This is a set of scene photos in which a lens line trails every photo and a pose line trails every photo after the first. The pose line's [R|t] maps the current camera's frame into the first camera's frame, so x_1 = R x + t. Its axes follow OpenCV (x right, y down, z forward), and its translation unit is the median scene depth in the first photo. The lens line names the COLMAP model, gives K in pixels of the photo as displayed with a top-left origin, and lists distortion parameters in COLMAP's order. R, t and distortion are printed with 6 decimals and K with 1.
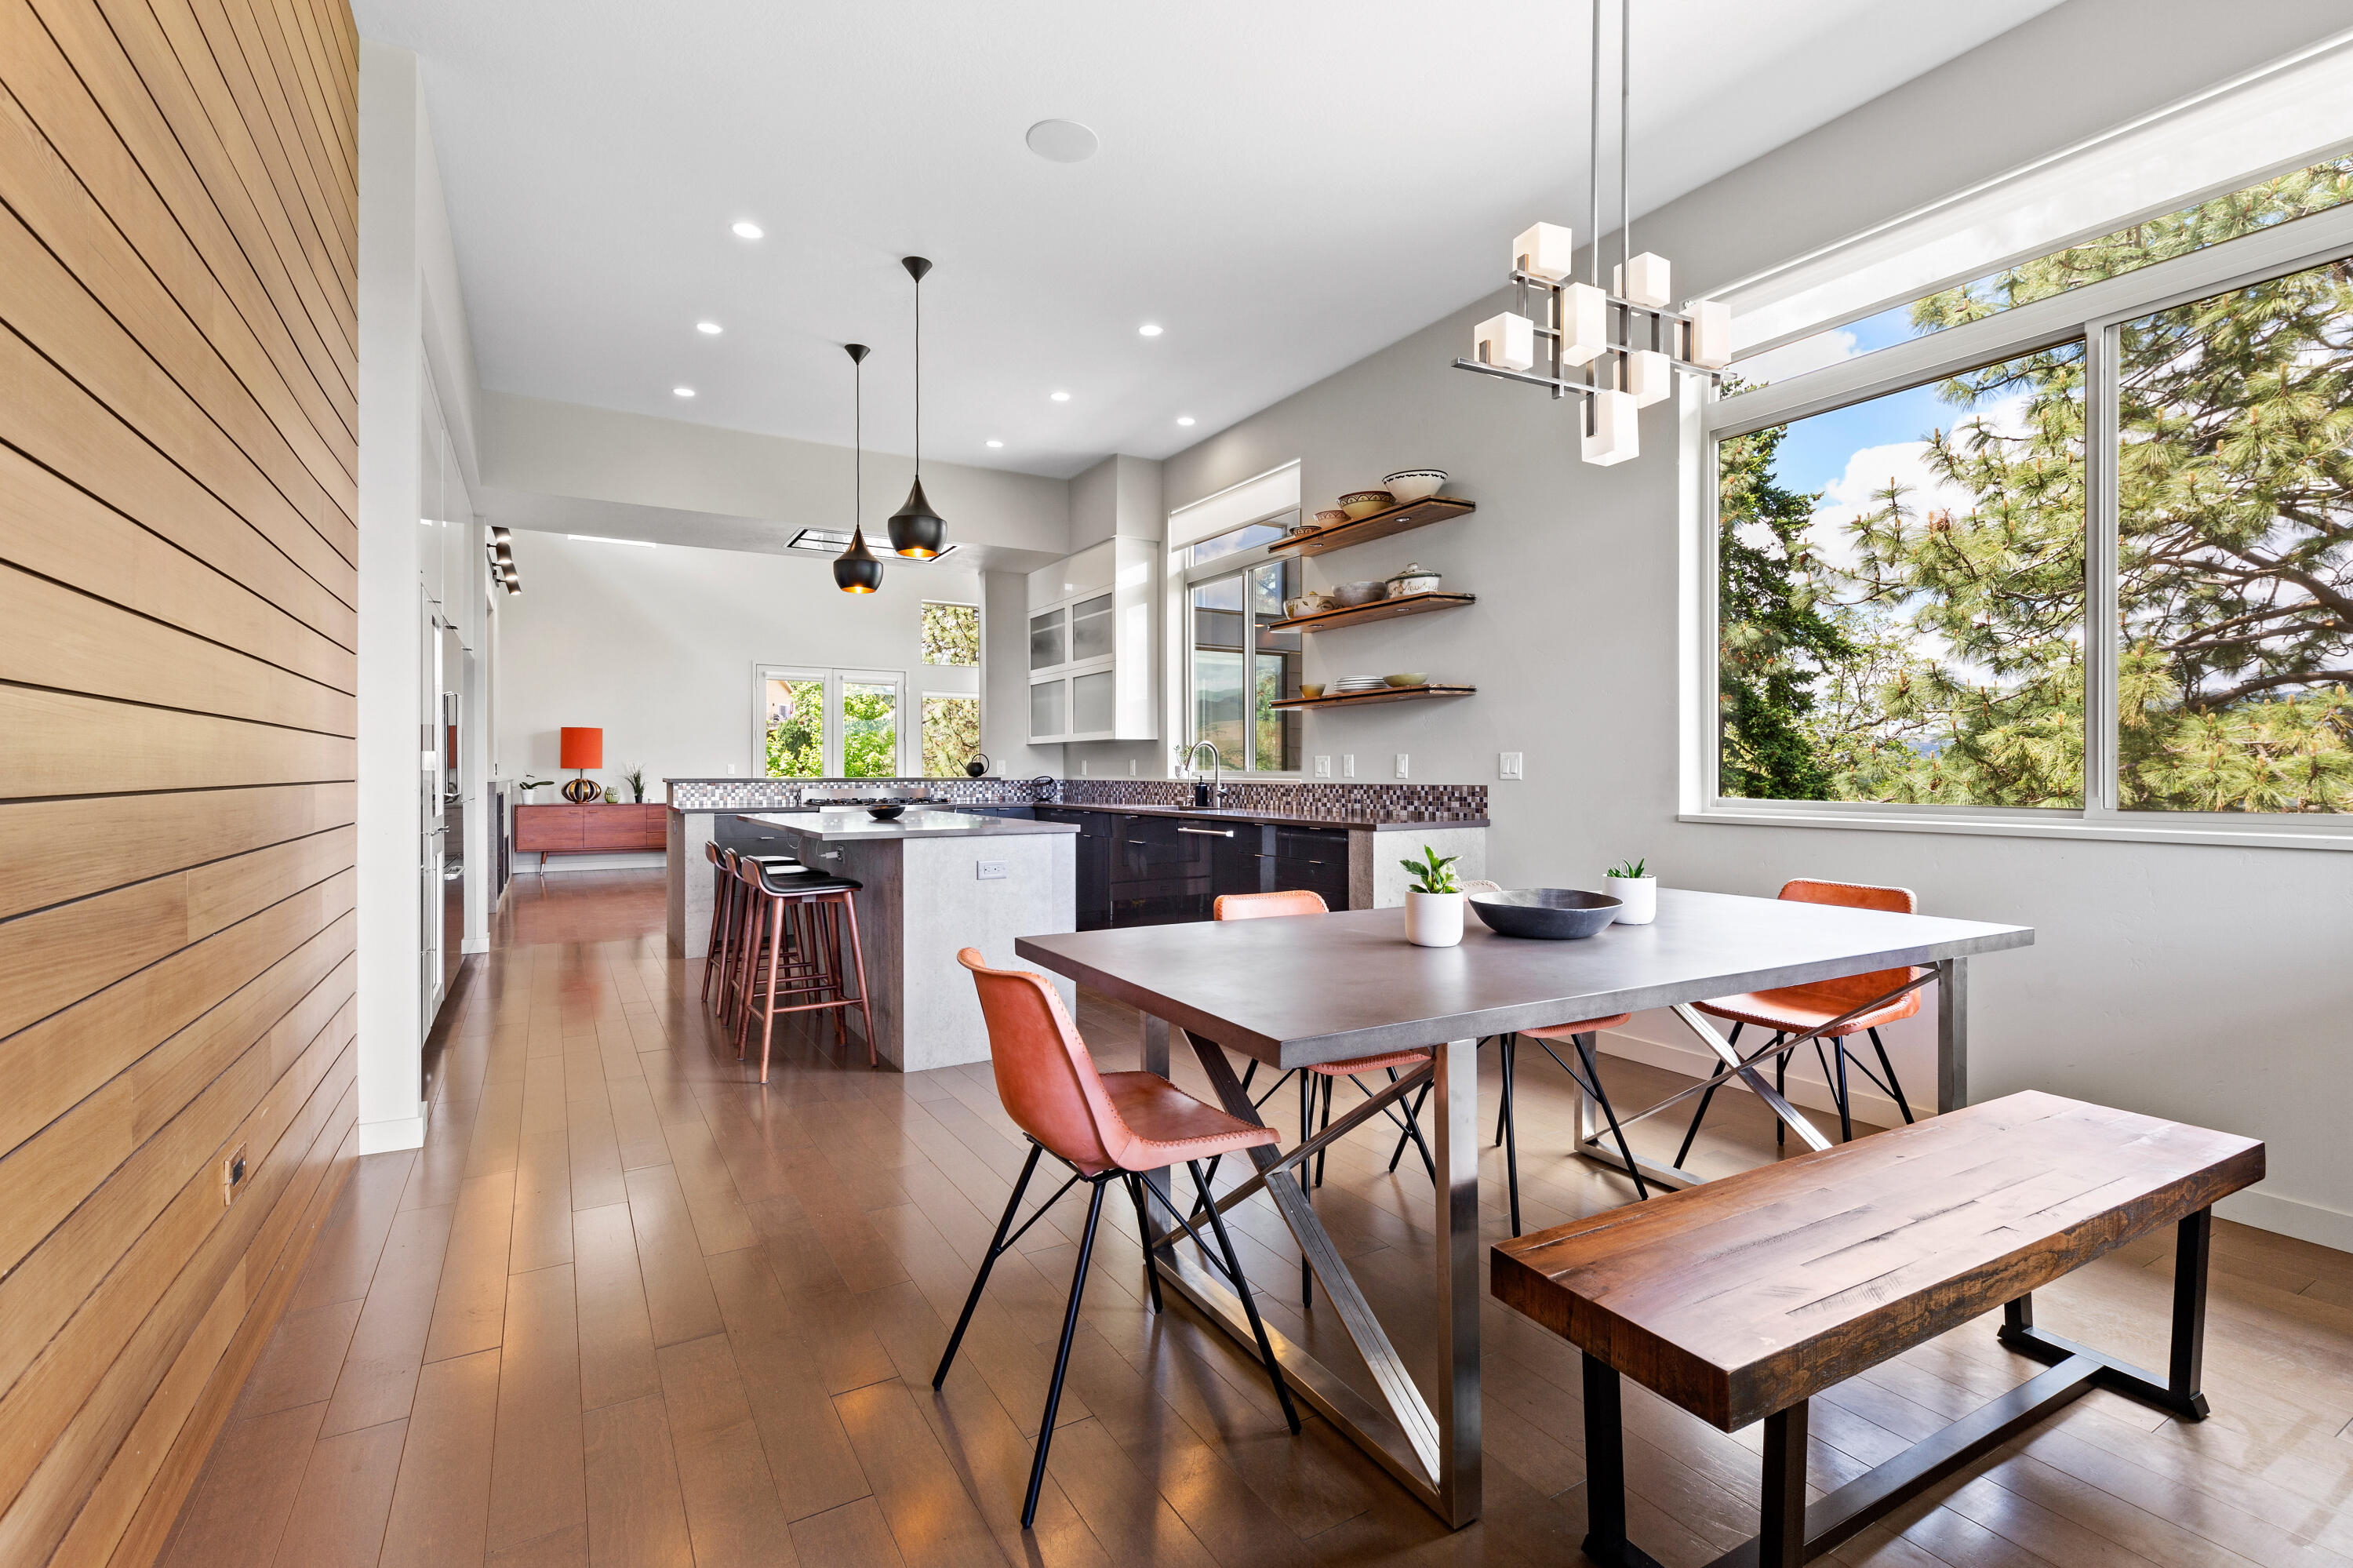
lens RADIAL K [[1062.3, 0, 1201.6], [0, 1062.3, 776.5], [0, 0, 1]] dist [0.002562, 0.001672]
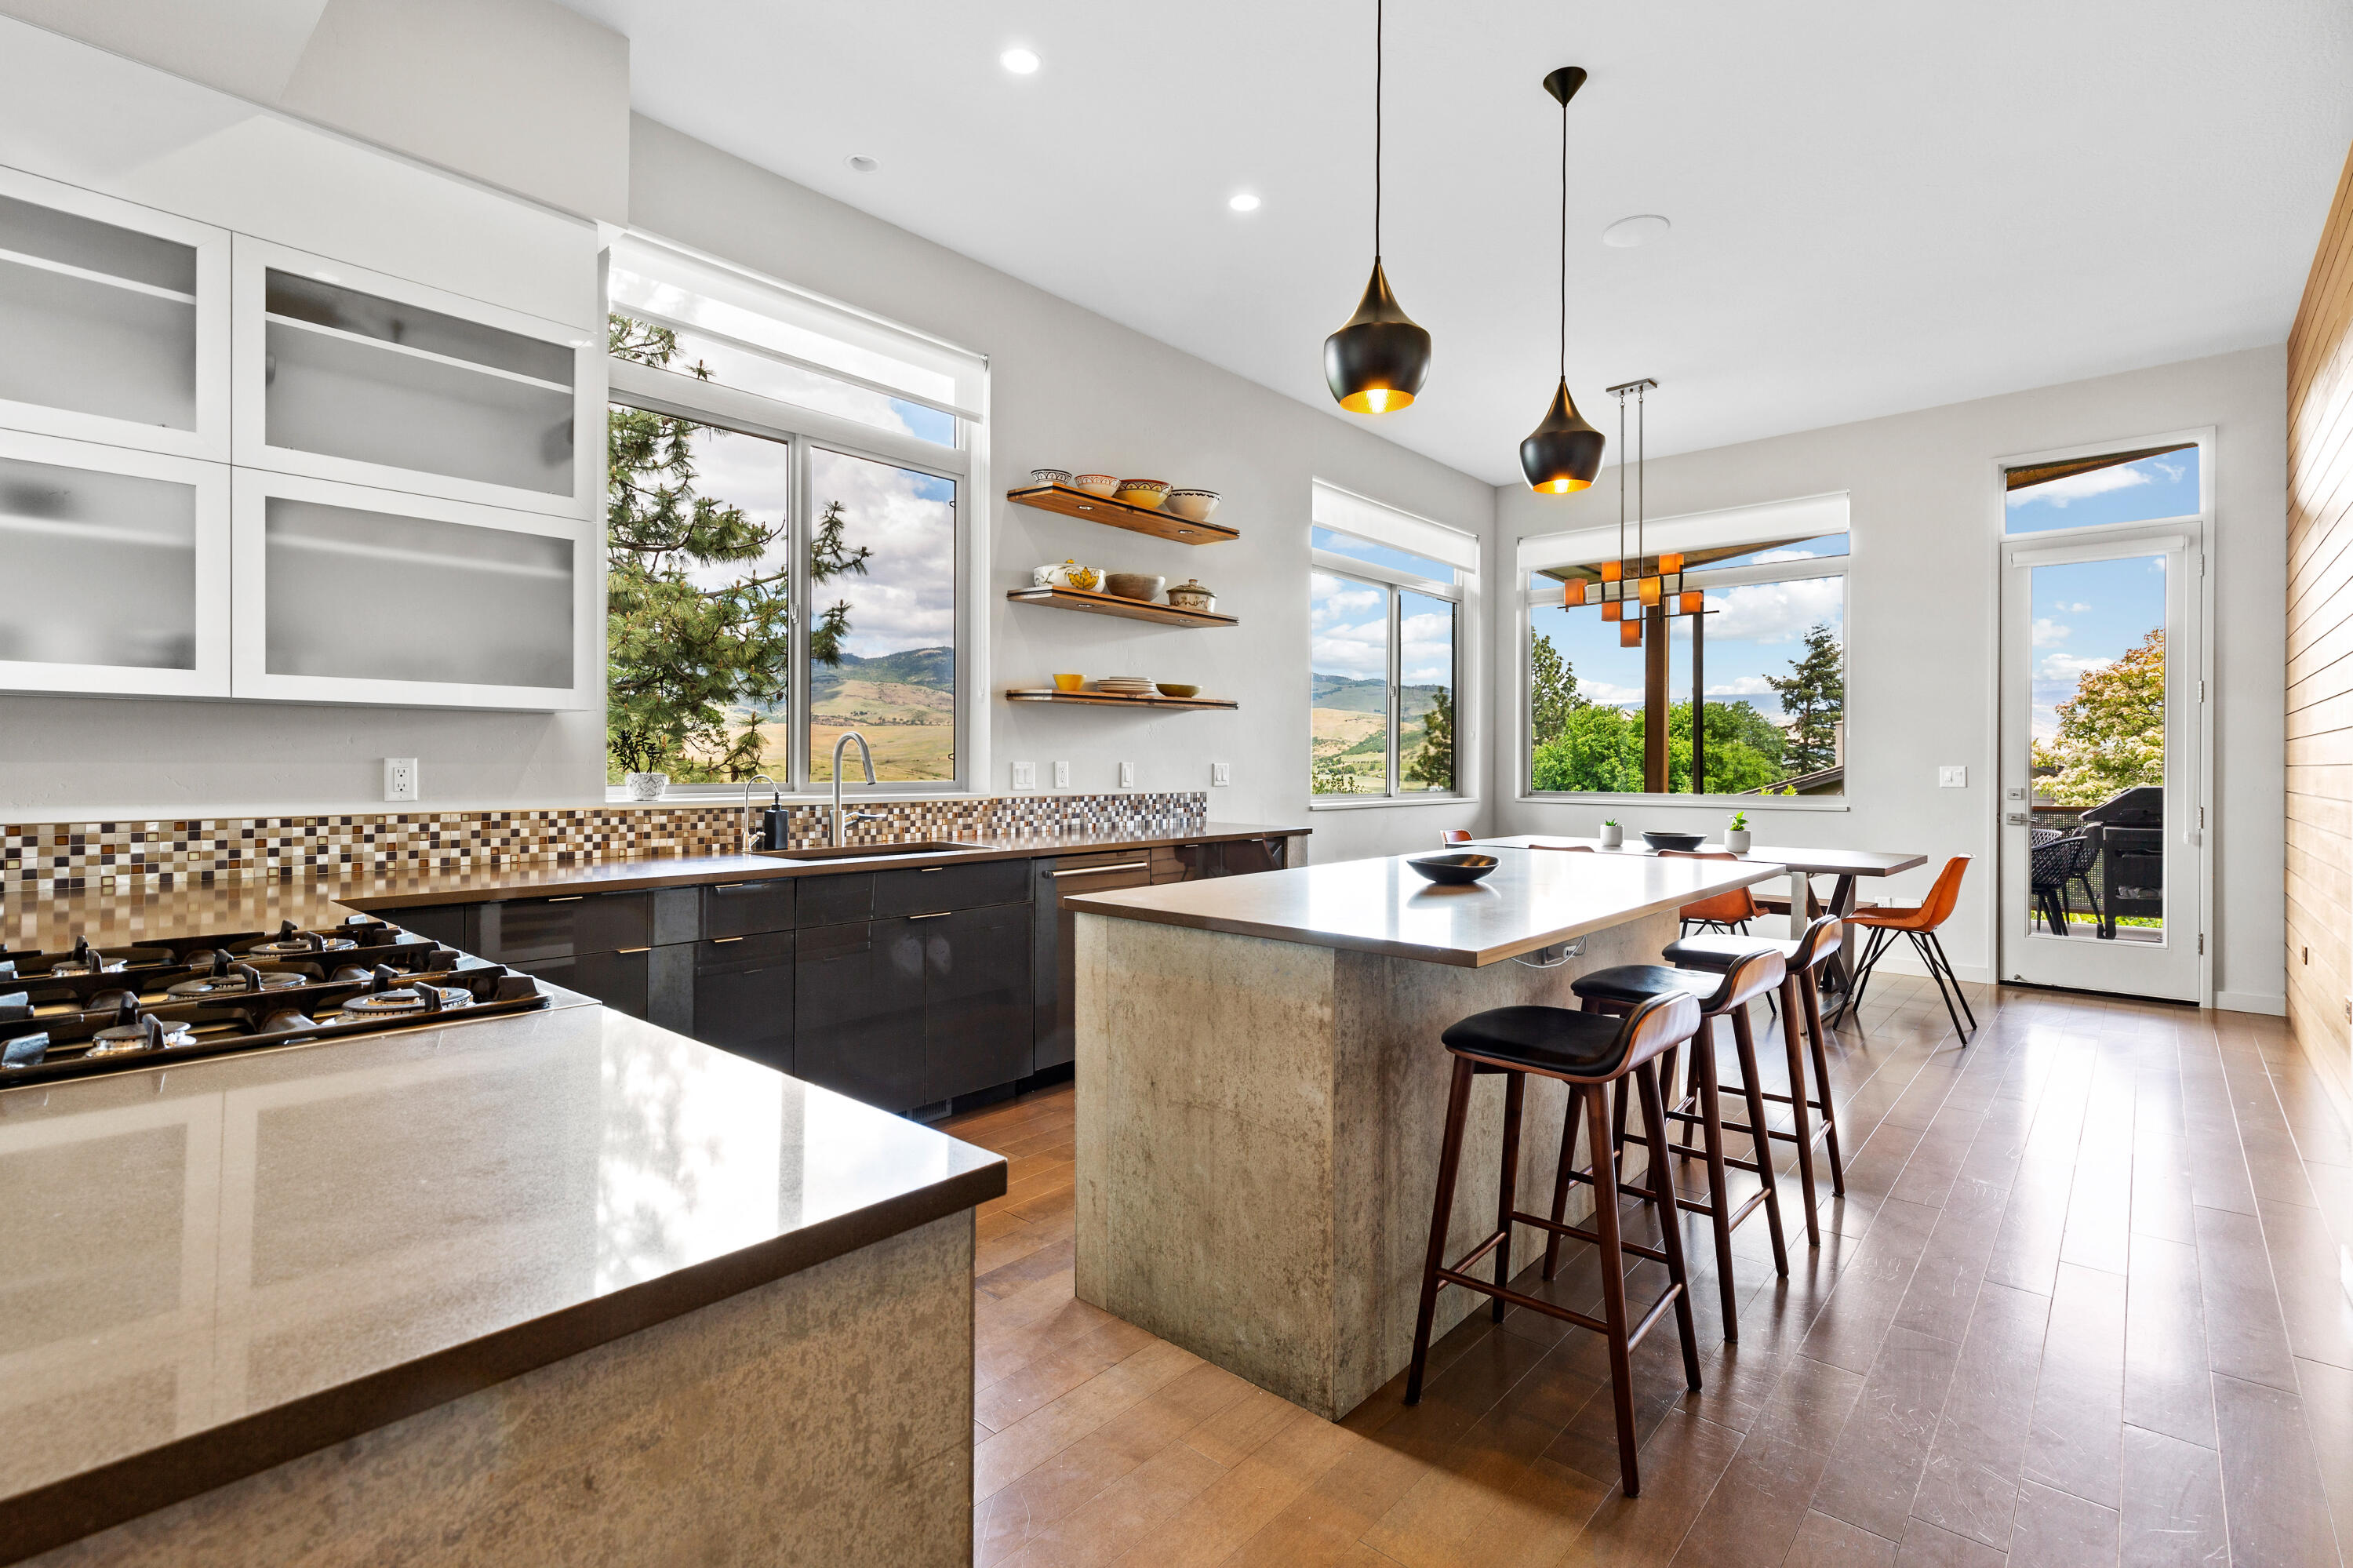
lens RADIAL K [[1062.3, 0, 1164.7], [0, 1062.3, 769.9], [0, 0, 1]] dist [0.002562, 0.001672]
pose [[-0.271941, -0.006893, 0.962289, -0.532552], [-0.000132, 0.999975, 0.007125, -0.015045], [-0.962314, 0.001811, -0.271935, 0.892805]]
